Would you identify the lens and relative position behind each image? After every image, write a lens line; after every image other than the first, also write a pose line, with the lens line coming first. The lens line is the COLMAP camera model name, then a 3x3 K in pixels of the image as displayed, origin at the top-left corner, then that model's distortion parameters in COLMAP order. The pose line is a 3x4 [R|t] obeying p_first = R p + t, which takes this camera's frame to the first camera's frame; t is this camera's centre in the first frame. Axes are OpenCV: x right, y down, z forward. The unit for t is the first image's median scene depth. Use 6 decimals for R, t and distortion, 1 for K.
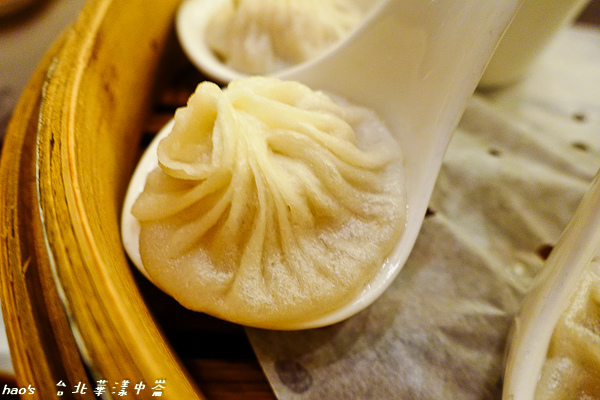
lens RADIAL K [[402.8, 0, 301.8], [0, 402.8, 198.8], [0, 0, 1]] dist [0.004038, 0.000291]
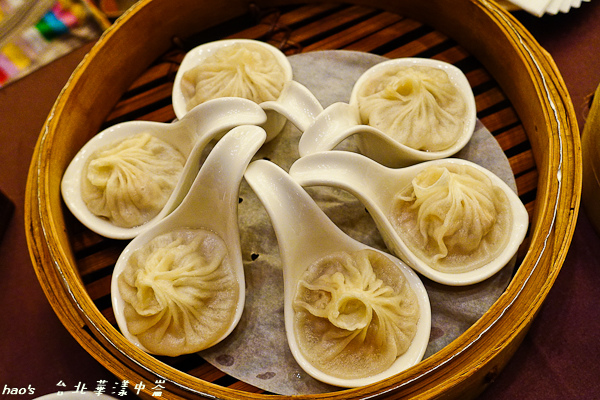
lens RADIAL K [[717.2, 0, 300.2], [0, 717.2, 200.9], [0, 0, 1]] dist [-0.010875, 0.000000]
pose [[0.889198, -0.444673, 0.107672, 0.367367], [0.417018, 0.884524, 0.209077, -1.187575], [-0.188209, -0.141010, 0.971953, -3.340595]]
